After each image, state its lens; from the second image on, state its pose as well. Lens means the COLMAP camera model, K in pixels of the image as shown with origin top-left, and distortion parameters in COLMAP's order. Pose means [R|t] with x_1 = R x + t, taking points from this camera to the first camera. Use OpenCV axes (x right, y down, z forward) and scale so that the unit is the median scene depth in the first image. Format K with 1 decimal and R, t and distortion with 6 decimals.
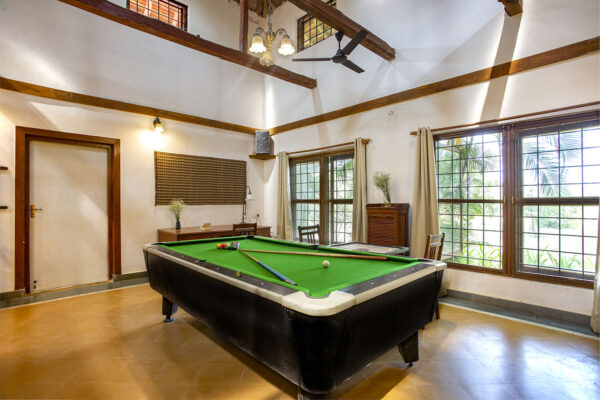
lens RADIAL K [[307.9, 0, 300.0], [0, 307.9, 200.0], [0, 0, 1]] dist [-0.020189, 0.001618]
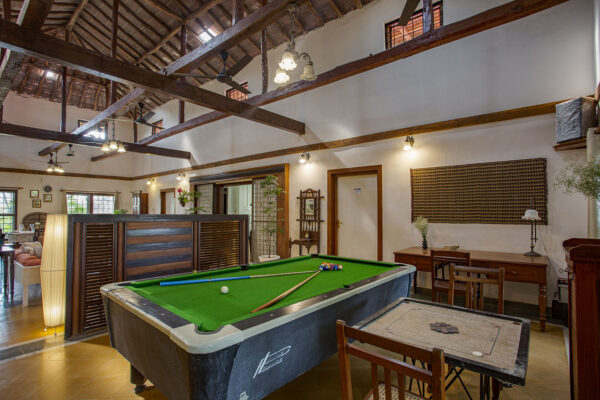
lens RADIAL K [[307.9, 0, 300.0], [0, 307.9, 200.0], [0, 0, 1]] dist [-0.020189, 0.001618]
pose [[0.086246, -0.040758, -0.995440, 0.505936], [0.001021, 0.999166, -0.040822, -0.014963], [0.996273, 0.002504, 0.086215, 0.547672]]
